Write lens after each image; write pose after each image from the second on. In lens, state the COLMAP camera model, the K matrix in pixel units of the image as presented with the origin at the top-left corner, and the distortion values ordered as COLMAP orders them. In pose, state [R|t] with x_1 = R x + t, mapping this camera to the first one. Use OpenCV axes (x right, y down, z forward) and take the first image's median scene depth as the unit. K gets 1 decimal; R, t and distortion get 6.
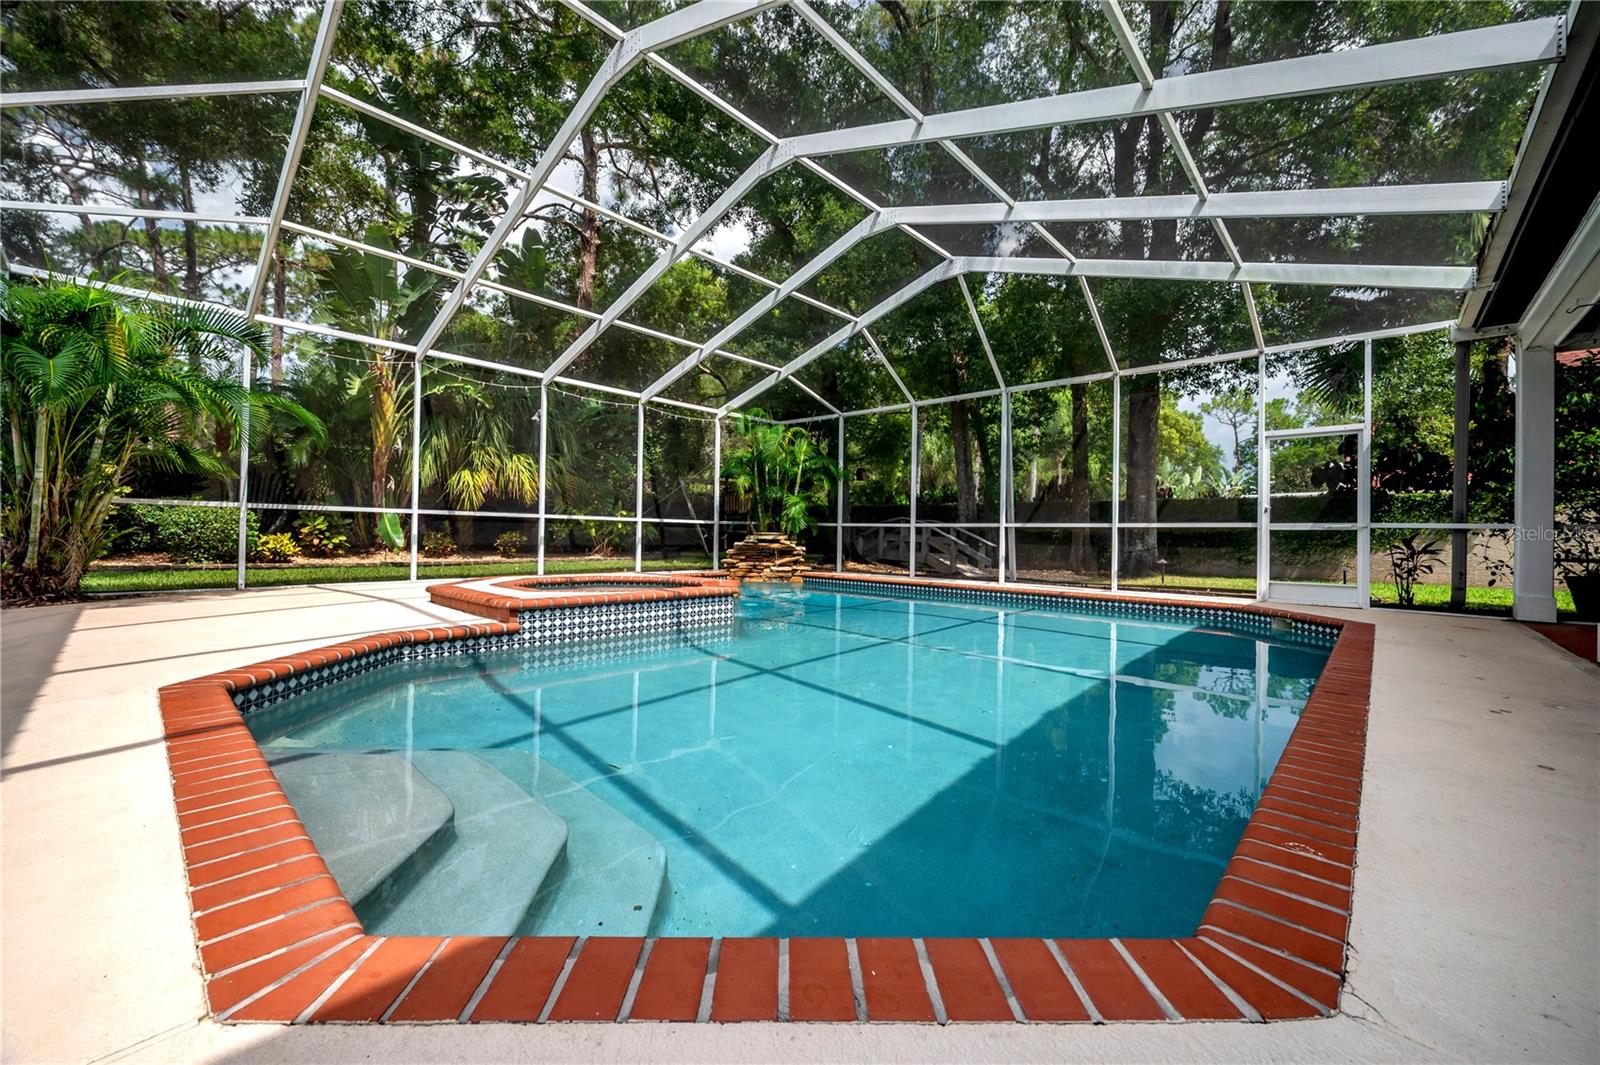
lens RADIAL K [[619.6, 0, 769.7], [0, 619.6, 530.4], [0, 0, 1]] dist [0.001085, 0.000130]
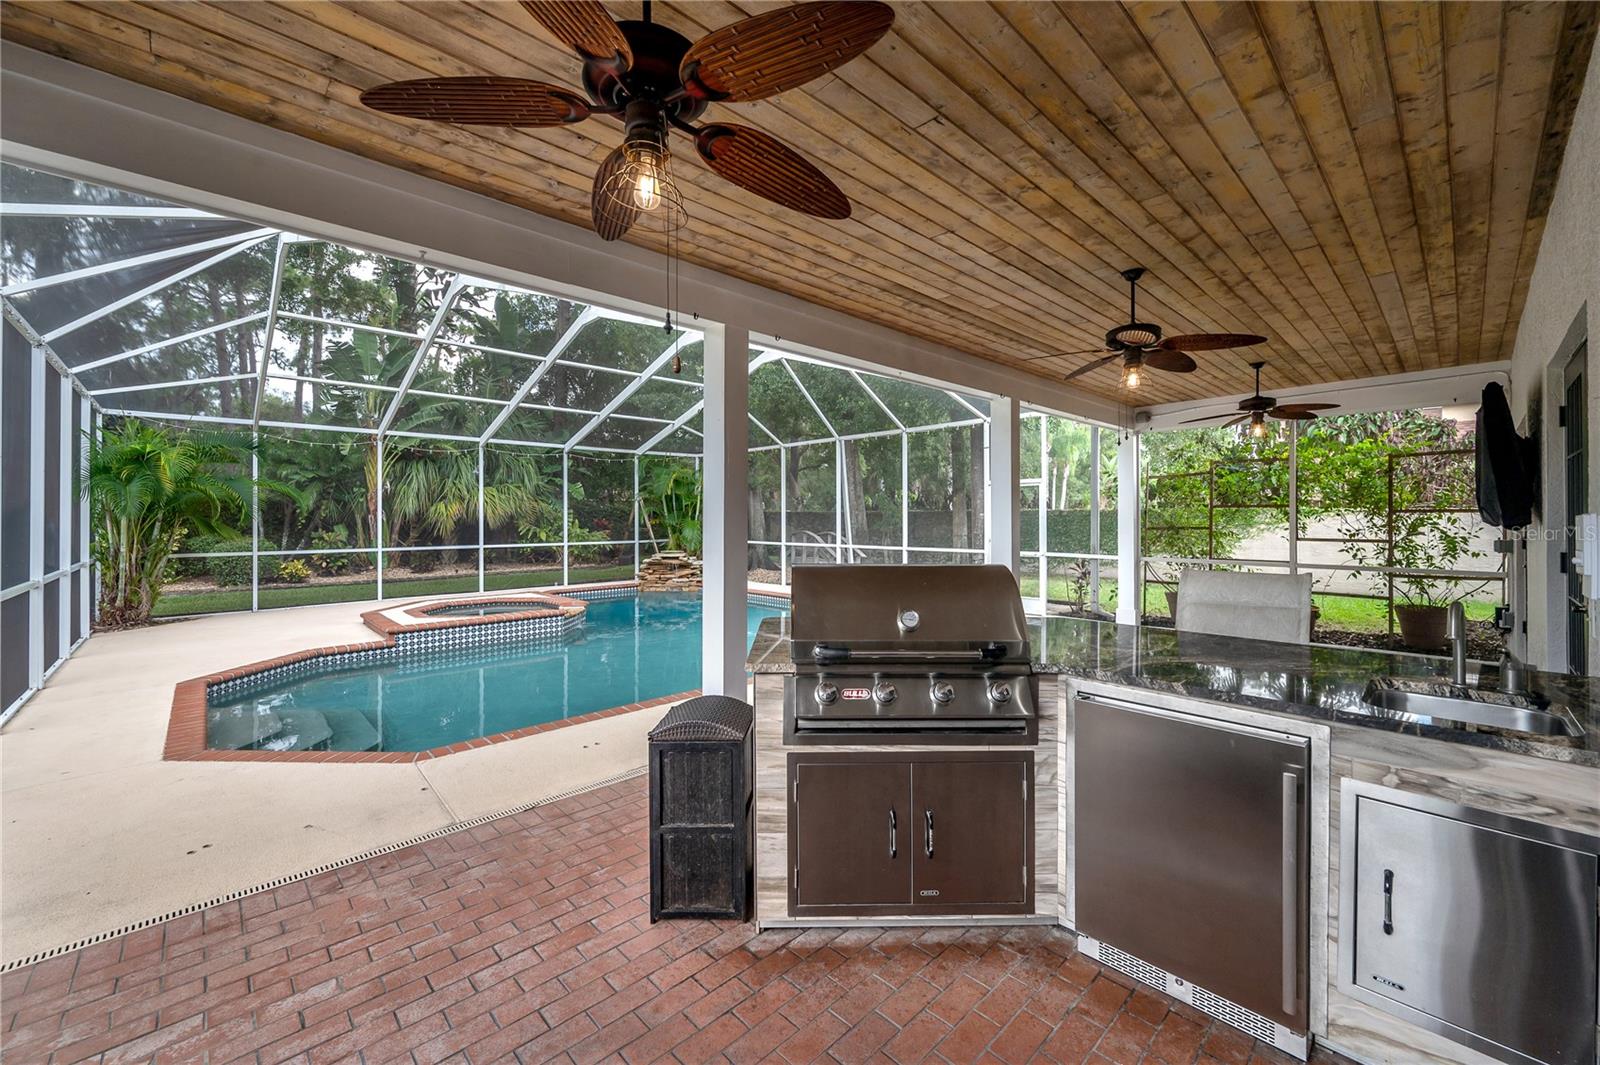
lens RADIAL K [[635.9, 0, 791.7], [0, 635.9, 512.4], [0, 0, 1]] dist [-0.000661, -0.000062]
pose [[0.998143, -0.021791, -0.056879, 0.625467], [0.022060, 0.999748, 0.004098, -0.146889], [0.056776, -0.005345, 0.998373, -0.525923]]
